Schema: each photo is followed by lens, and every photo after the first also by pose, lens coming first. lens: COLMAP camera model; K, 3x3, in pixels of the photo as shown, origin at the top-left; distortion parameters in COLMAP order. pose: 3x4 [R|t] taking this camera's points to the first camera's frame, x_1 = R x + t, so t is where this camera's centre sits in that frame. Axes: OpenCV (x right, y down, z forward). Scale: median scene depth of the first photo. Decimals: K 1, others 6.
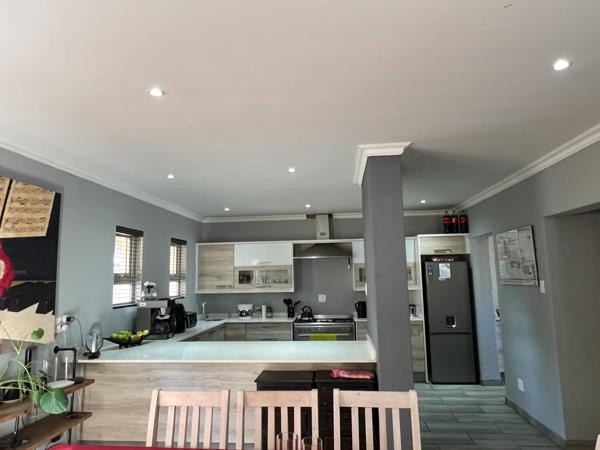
lens RADIAL K [[388.9, 0, 299.7], [0, 388.9, 225.8], [0, 0, 1]] dist [-0.009527, 0.004729]
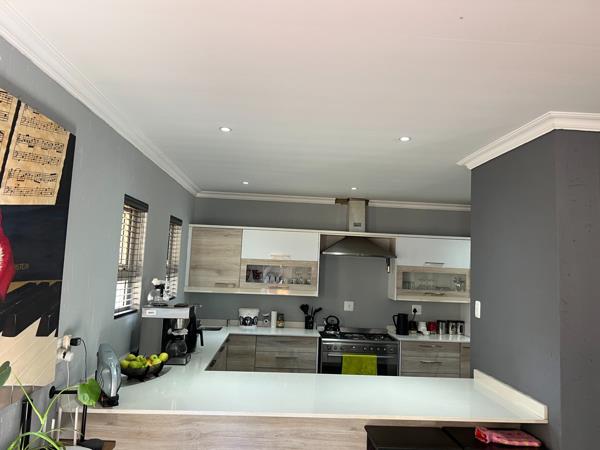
lens RADIAL K [[448.0, 0, 302.9], [0, 448.0, 220.4], [0, 0, 1]] dist [0.037552, -0.036490]
pose [[0.985522, 0.078744, 0.150156, -0.217258], [-0.083032, 0.996293, 0.022495, 0.001713], [-0.147828, -0.034637, 0.988406, 0.148237]]
